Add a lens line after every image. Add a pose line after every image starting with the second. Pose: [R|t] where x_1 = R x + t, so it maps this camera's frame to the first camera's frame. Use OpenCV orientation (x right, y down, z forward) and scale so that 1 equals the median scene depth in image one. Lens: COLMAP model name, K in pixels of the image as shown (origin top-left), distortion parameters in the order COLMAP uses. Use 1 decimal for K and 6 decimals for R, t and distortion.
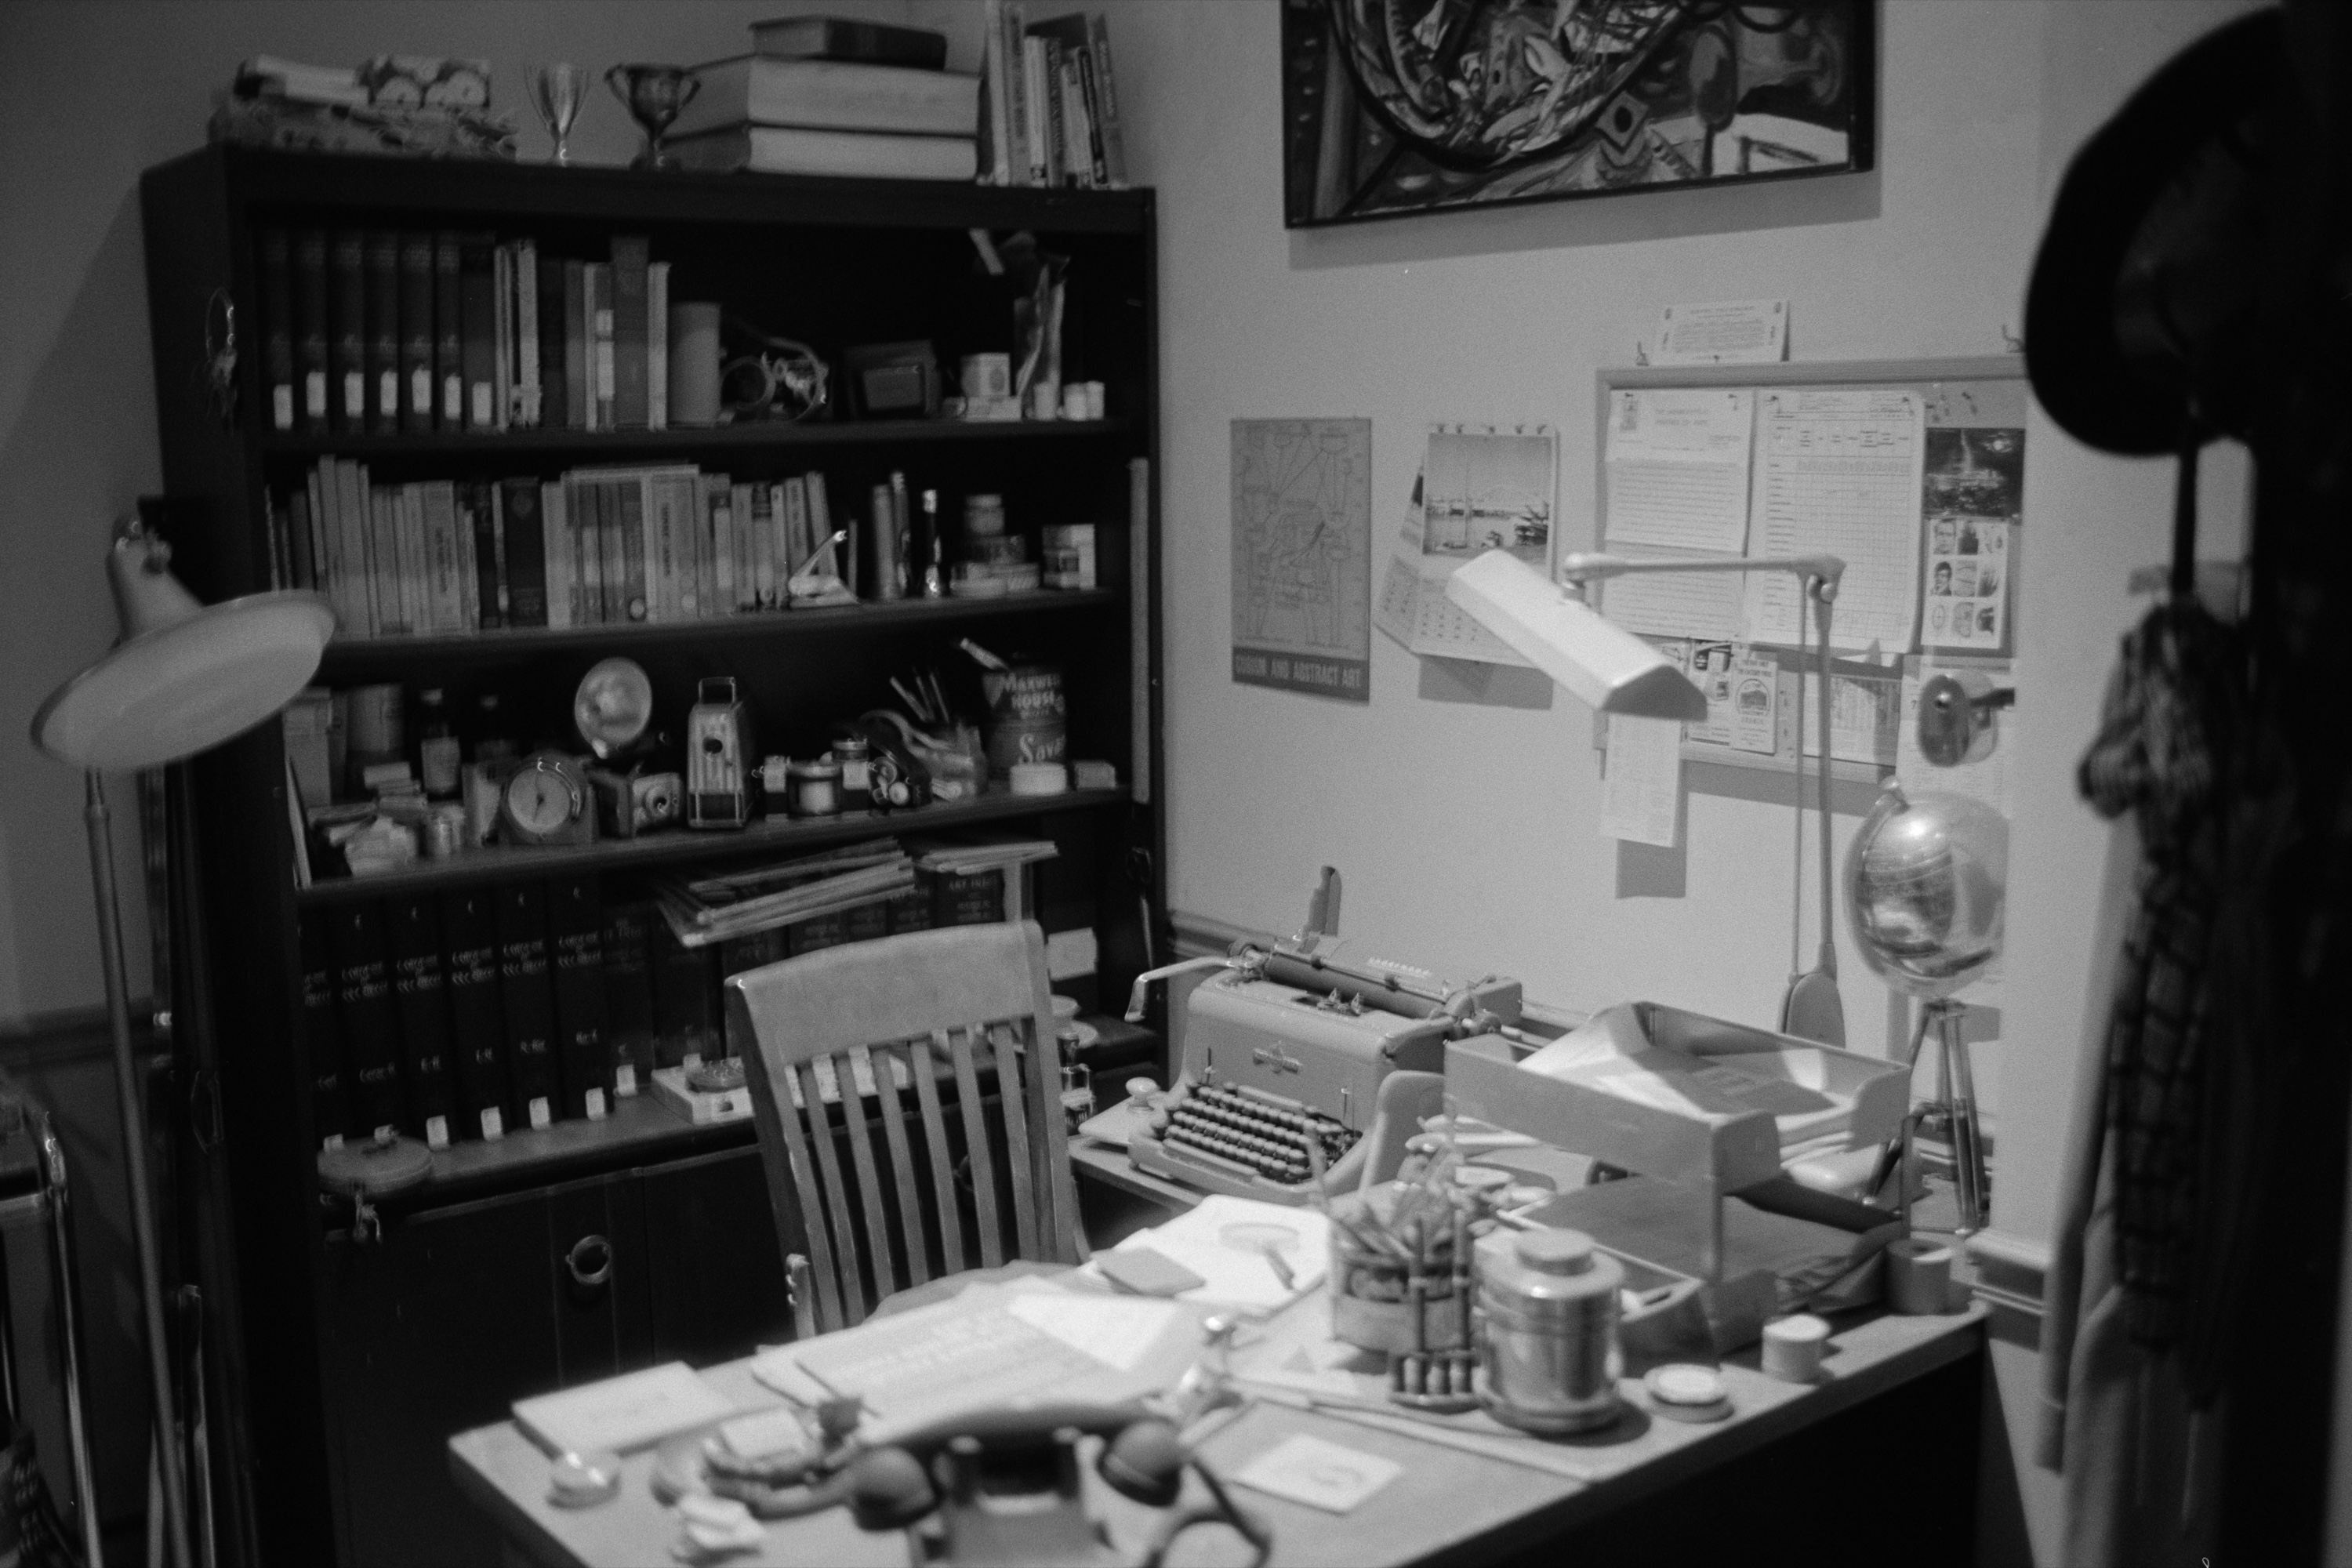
lens RADIAL K [[2413.0, 0, 1180.6], [0, 2413.0, 802.6], [0, 0, 1]] dist [-0.101770, 0.161421]
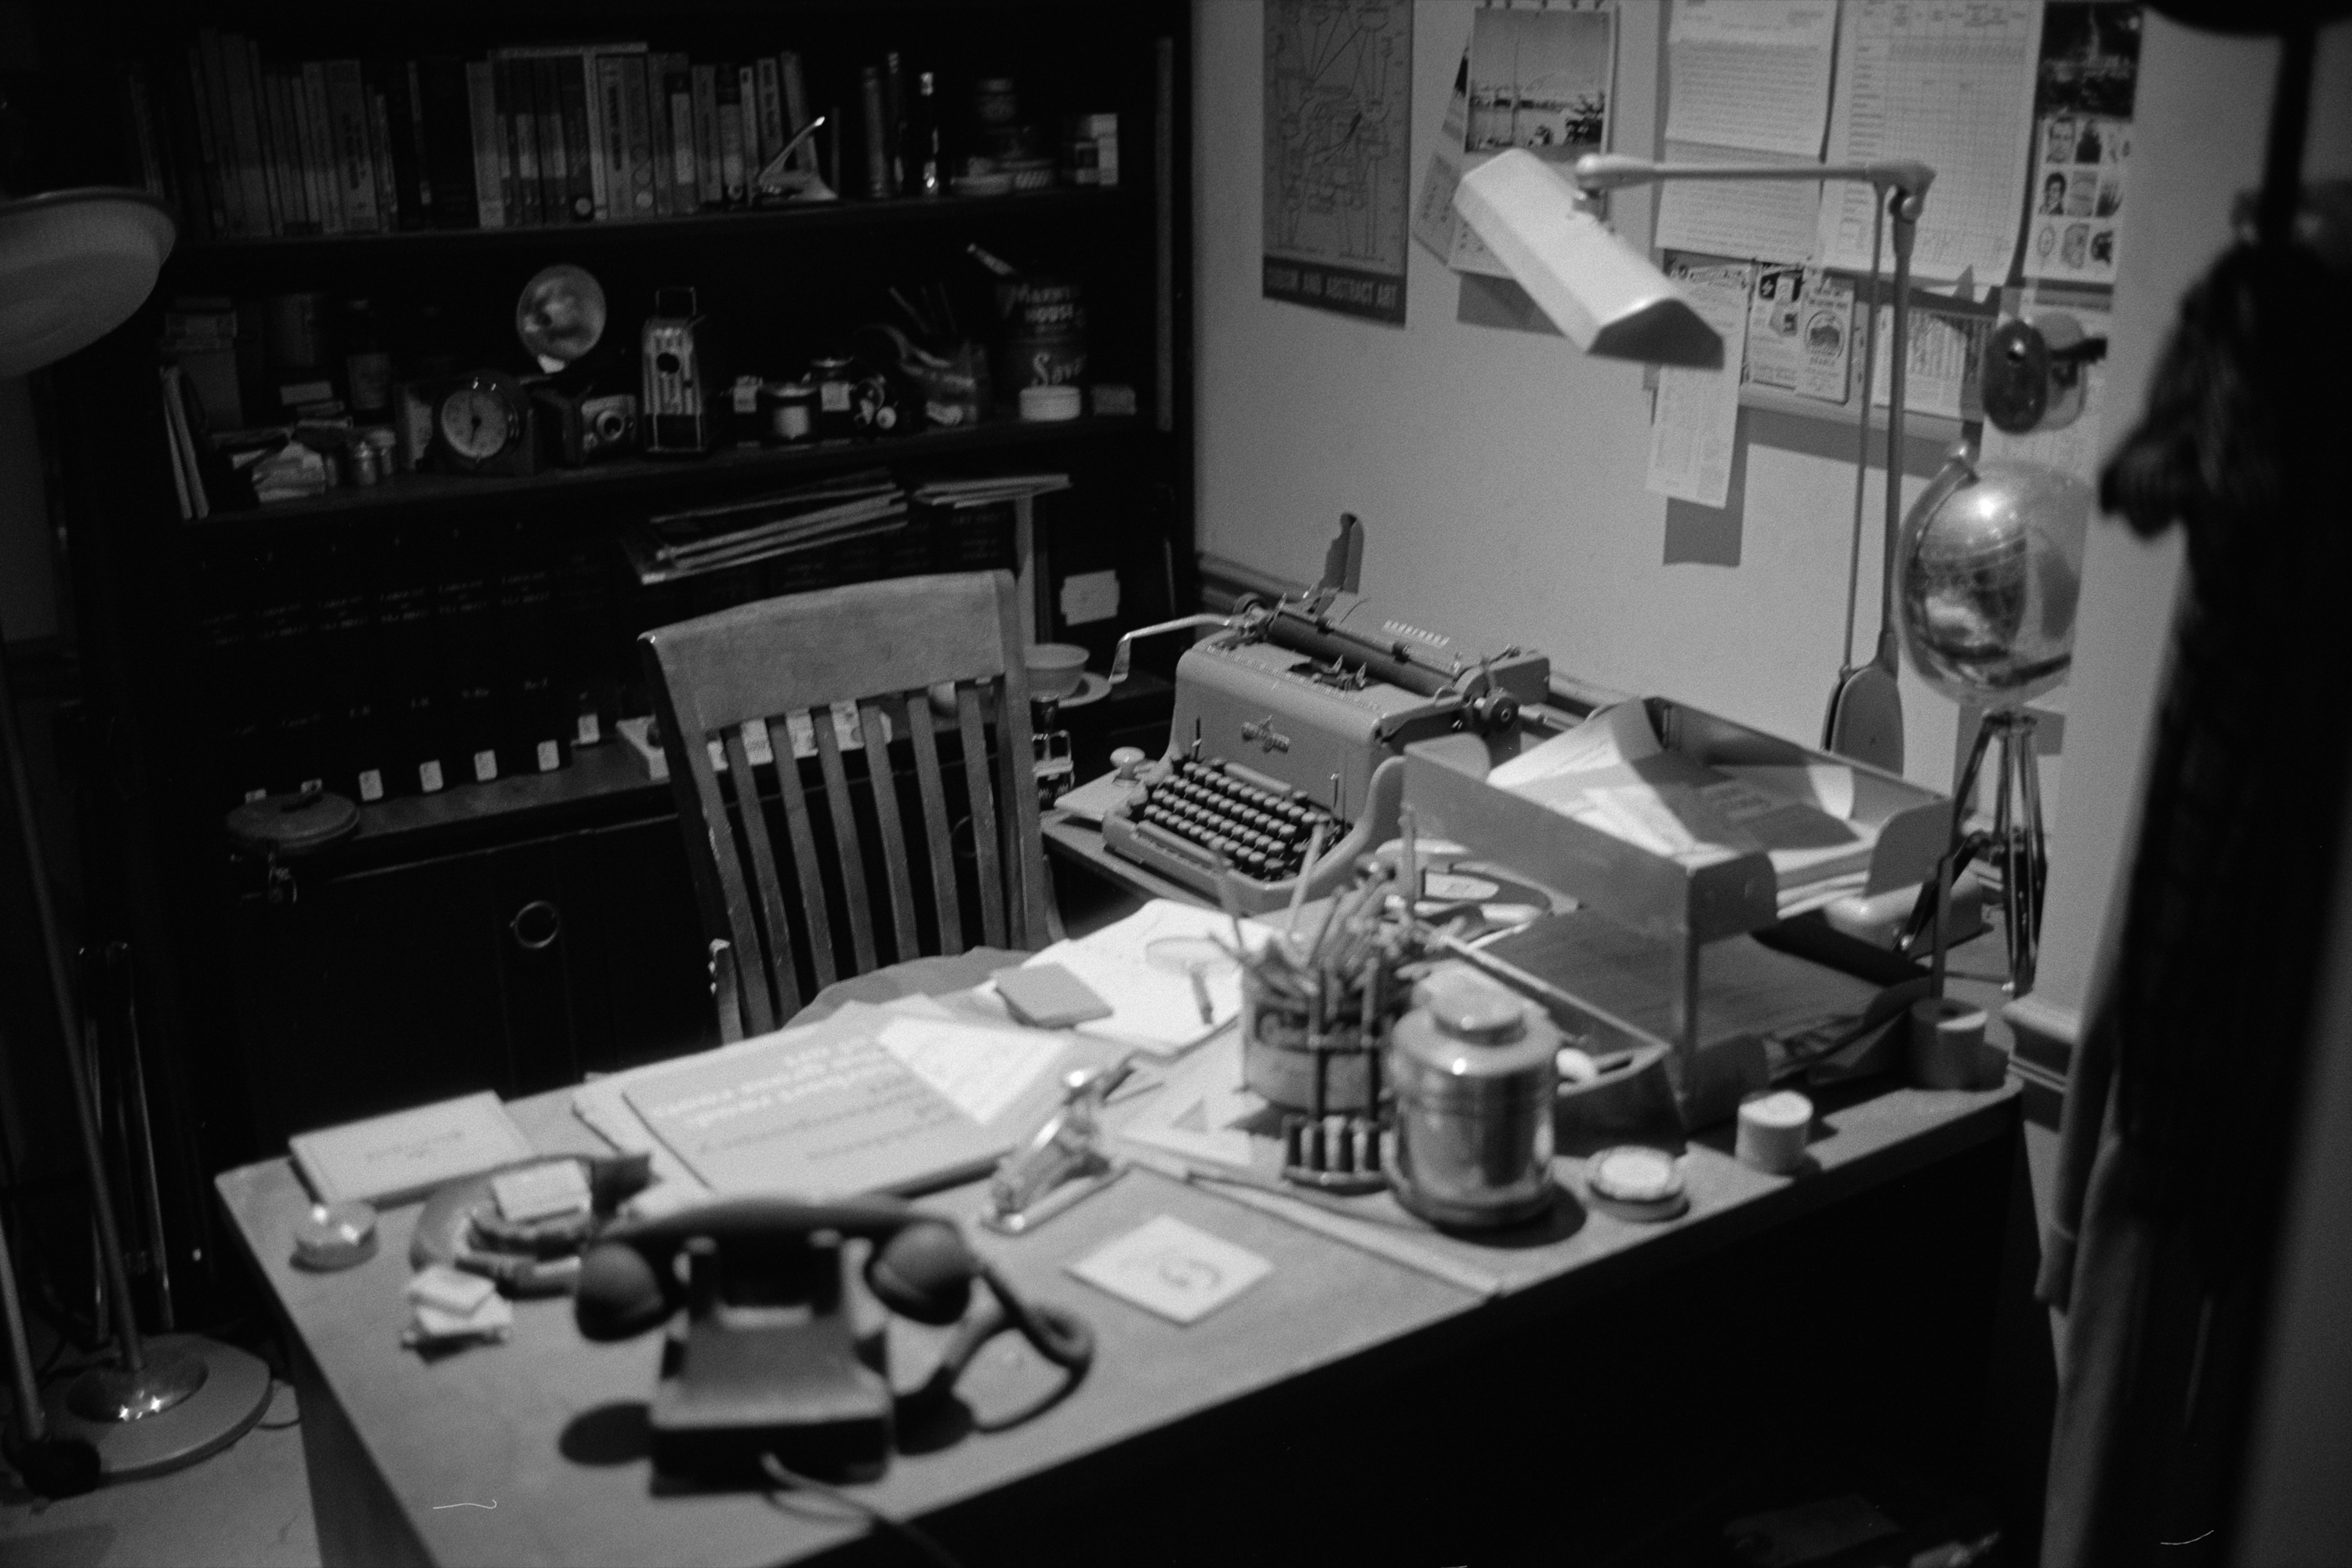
lens RADIAL K [[2413.0, 0, 1180.6], [0, 2413.0, 802.6], [0, 0, 1]] dist [-0.101770, 0.161421]
pose [[0.996309, 0.031982, -0.079657, 0.082741], [-0.018349, 0.985900, 0.166326, -0.016356], [0.083853, -0.164250, 0.982848, 0.127738]]
